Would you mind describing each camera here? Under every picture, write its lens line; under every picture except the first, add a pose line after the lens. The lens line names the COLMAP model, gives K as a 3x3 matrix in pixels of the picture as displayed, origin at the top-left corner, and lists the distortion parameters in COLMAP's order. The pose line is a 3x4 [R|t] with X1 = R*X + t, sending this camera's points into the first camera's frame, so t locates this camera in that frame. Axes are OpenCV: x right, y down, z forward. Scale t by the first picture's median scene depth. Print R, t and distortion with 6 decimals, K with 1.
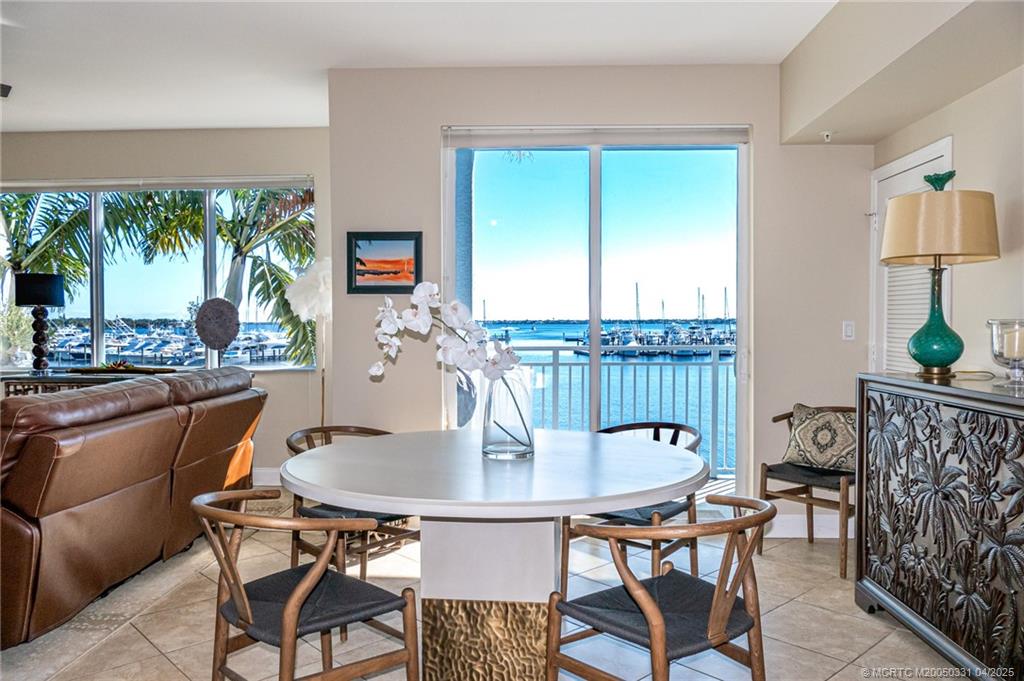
lens RADIAL K [[762.3, 0, 512.0], [0, 762.3, 340.5], [0, 0, 1]] dist [-0.008756, 0.006462]
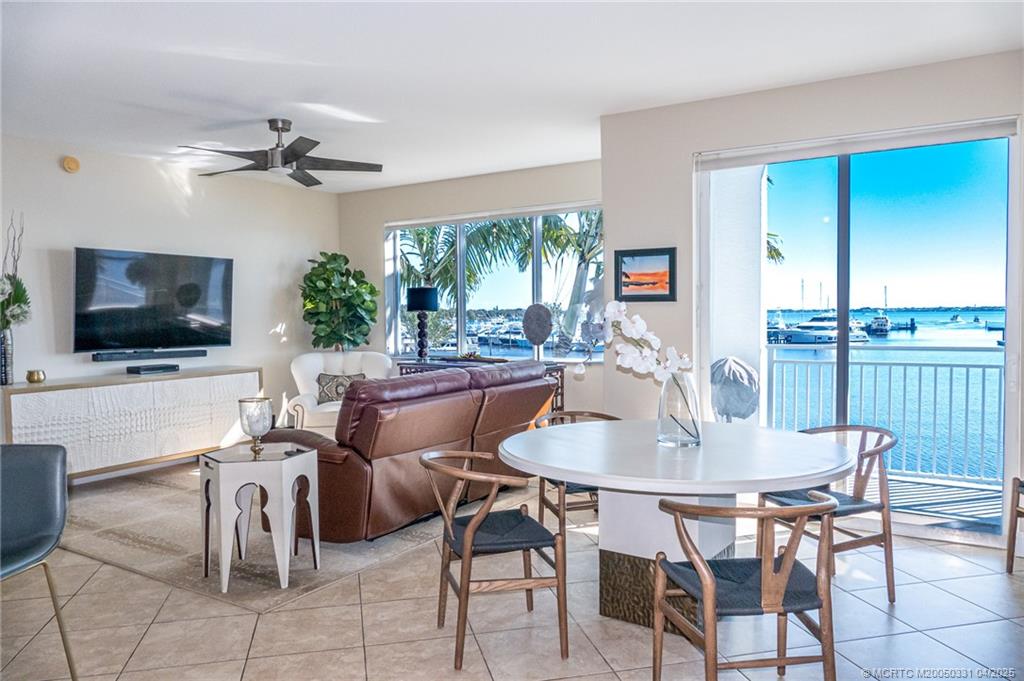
lens RADIAL K [[731.0, 0, 513.0], [0, 731.0, 338.3], [0, 0, 1]] dist [-0.009943, 0.000880]
pose [[0.872180, 0.010362, -0.489076, 0.210890], [-0.003920, 0.999892, 0.014195, -0.020218], [0.489170, -0.010464, 0.872126, -0.085204]]
